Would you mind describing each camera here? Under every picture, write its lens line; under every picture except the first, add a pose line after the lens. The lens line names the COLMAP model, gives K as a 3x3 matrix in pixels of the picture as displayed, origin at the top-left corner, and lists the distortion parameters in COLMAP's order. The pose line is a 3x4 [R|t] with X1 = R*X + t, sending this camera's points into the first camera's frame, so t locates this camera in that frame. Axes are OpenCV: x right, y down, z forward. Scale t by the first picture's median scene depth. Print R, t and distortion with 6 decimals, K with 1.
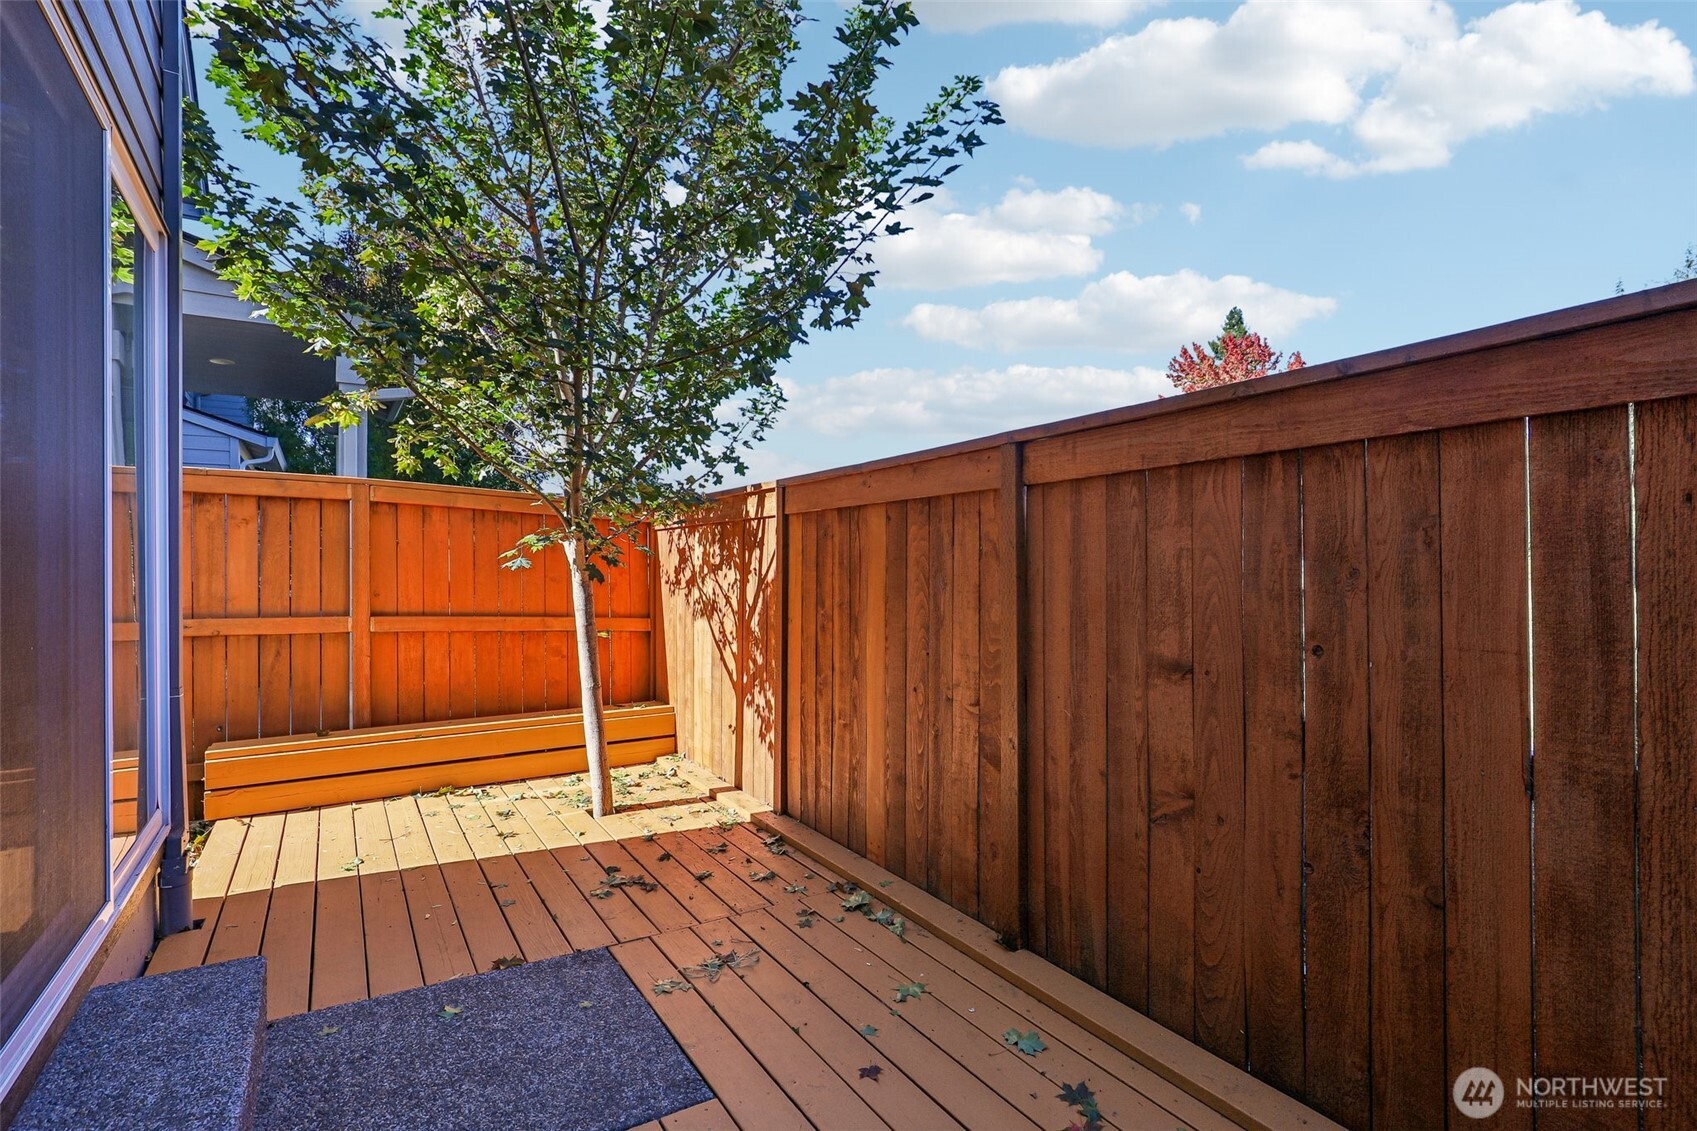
lens RADIAL K [[796.8, 0, 844.4], [0, 796.8, 563.3], [0, 0, 1]] dist [-0.011167, 0.005478]
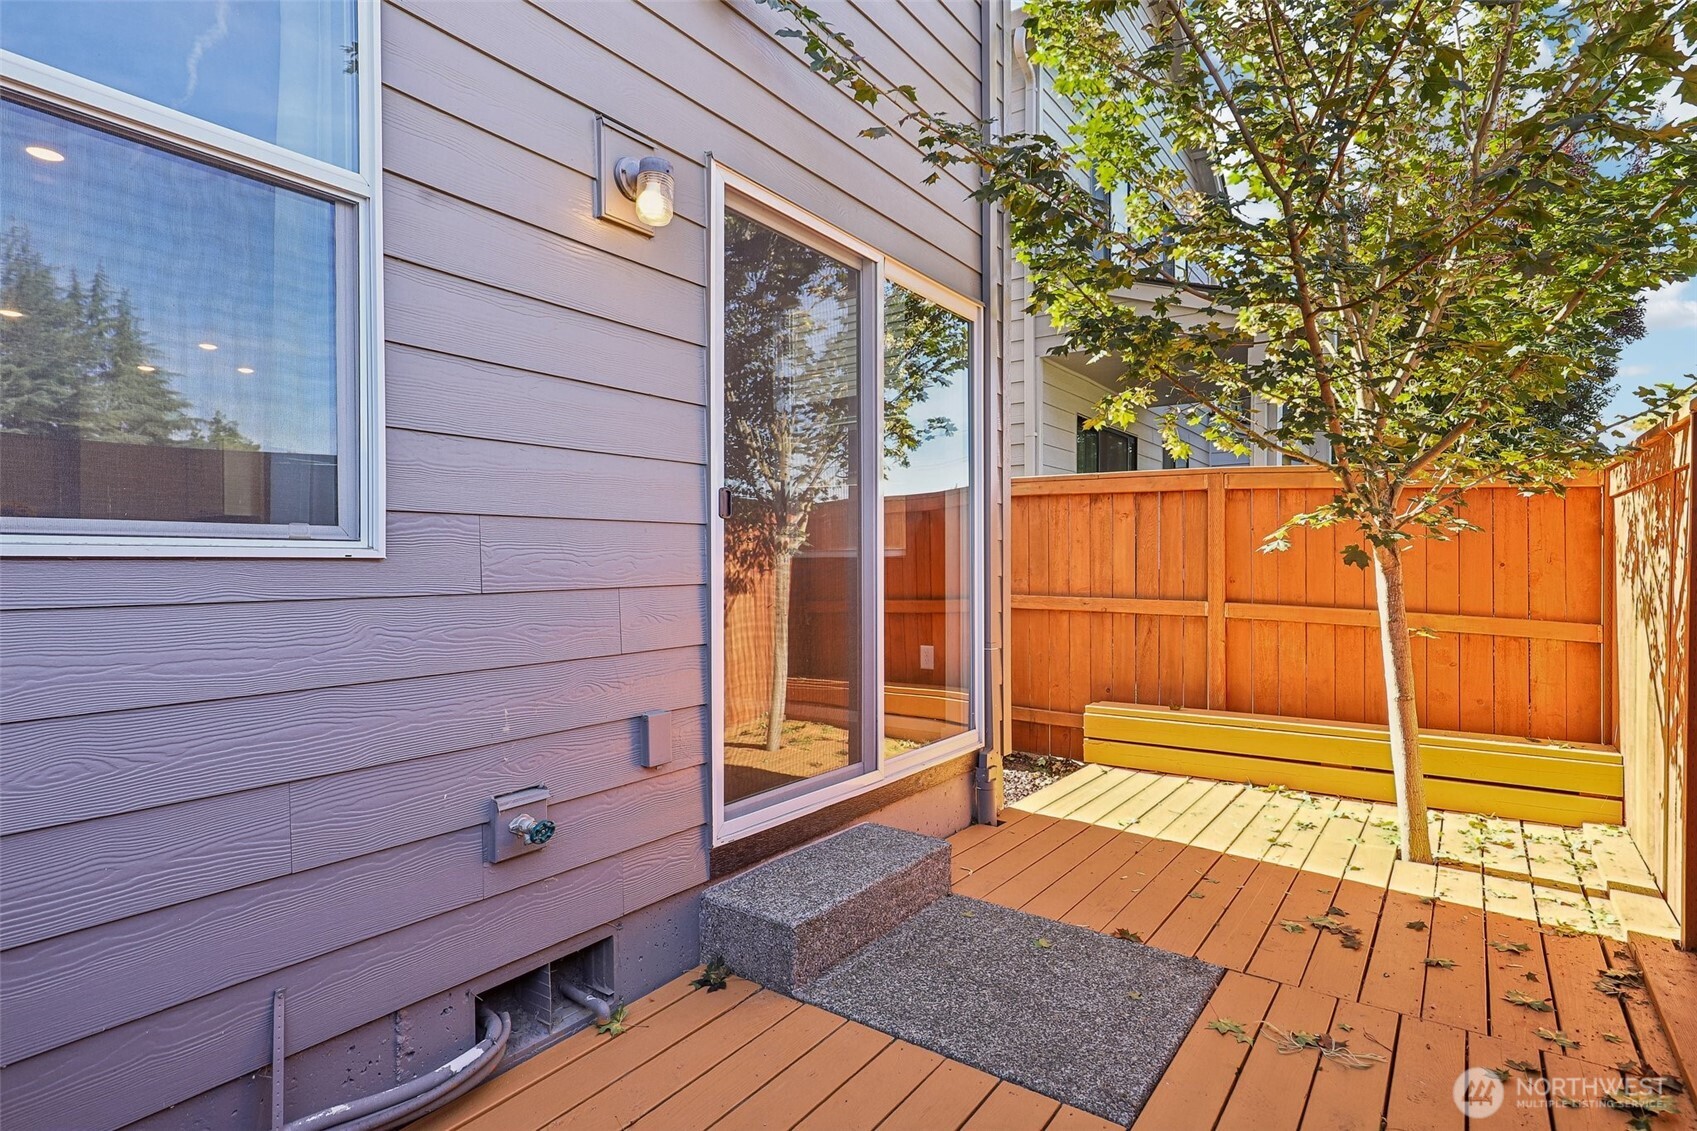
lens RADIAL K [[872.5, 0, 858.7], [0, 872.5, 565.8], [0, 0, 1]] dist [0.010031, 0.002678]
pose [[0.390108, 0.000605, -0.920769, 0.311452], [0.009582, 0.999943, 0.004717, 0.012992], [0.920719, -0.010663, 0.390080, 0.163540]]
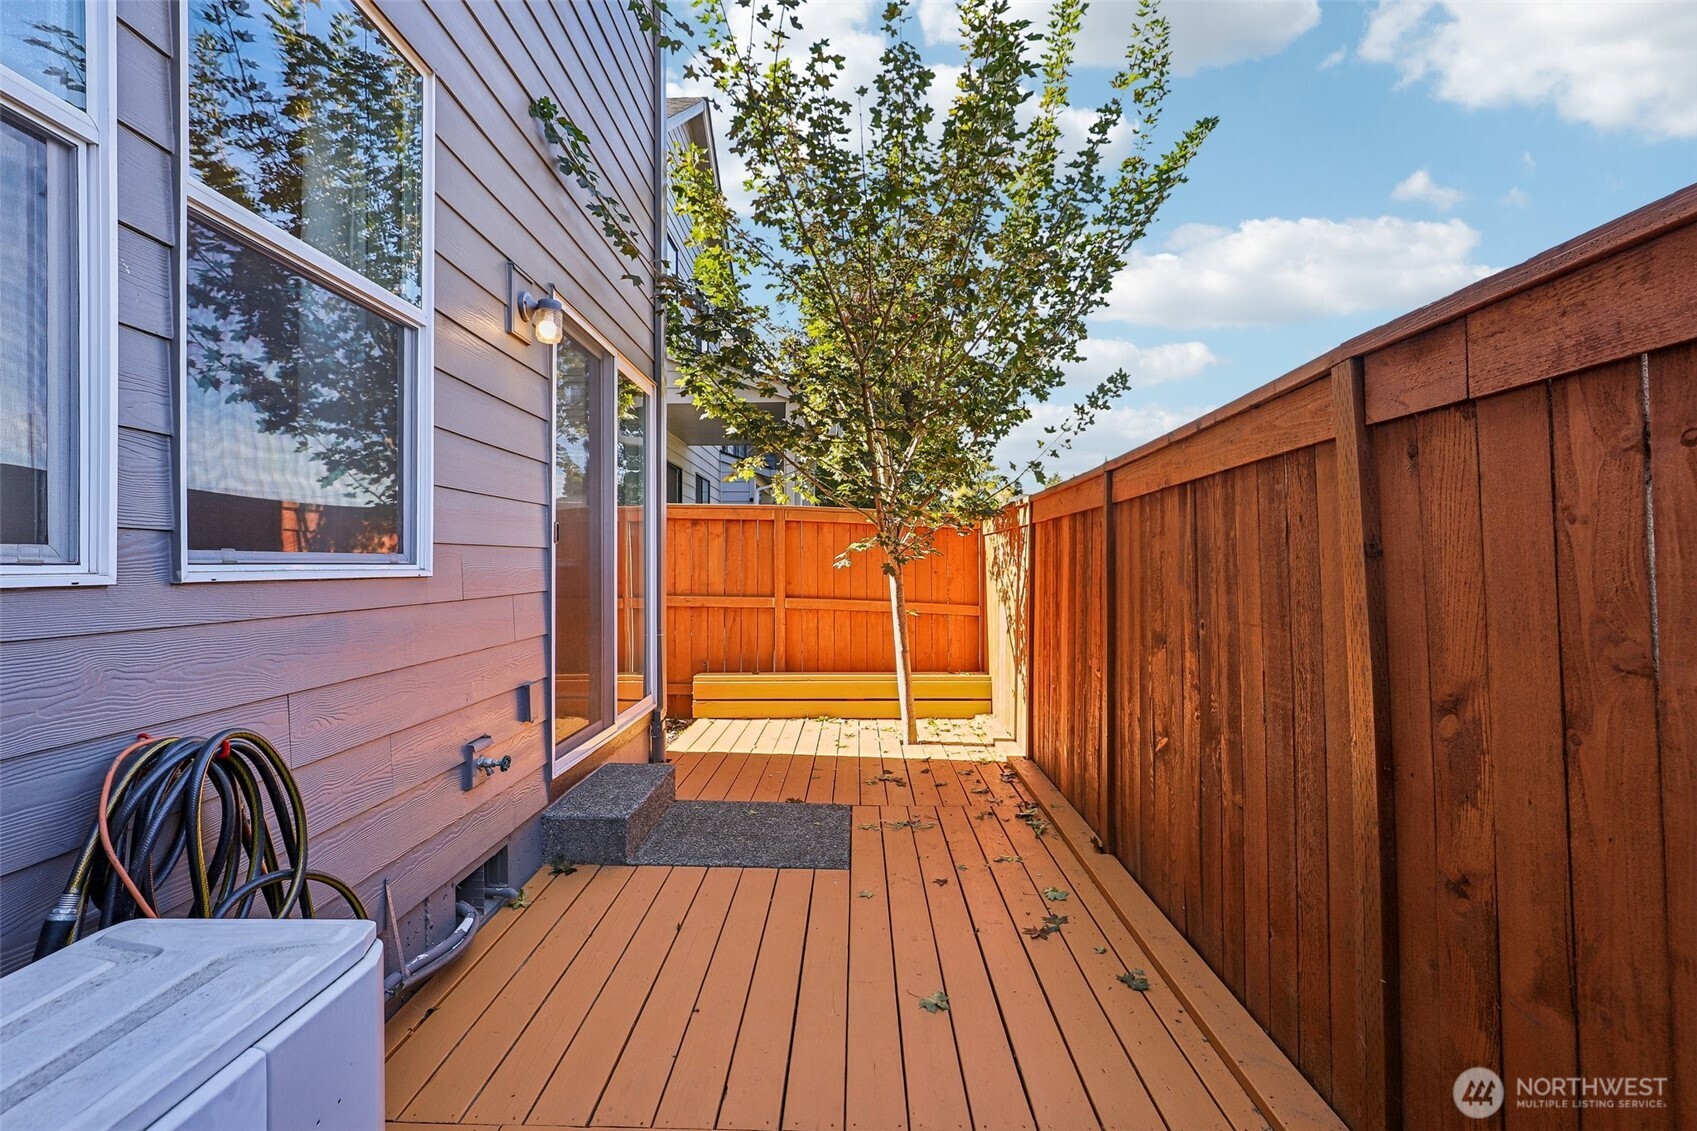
lens RADIAL K [[791.2, 0, 858.9], [0, 791.2, 563.8], [0, 0, 1]] dist [0.003543, 0.000106]
pose [[0.846560, -0.000897, -0.532293, 0.382394], [0.003776, 0.999984, 0.004321, -0.003189], [0.532280, -0.005668, 0.846549, -0.223698]]
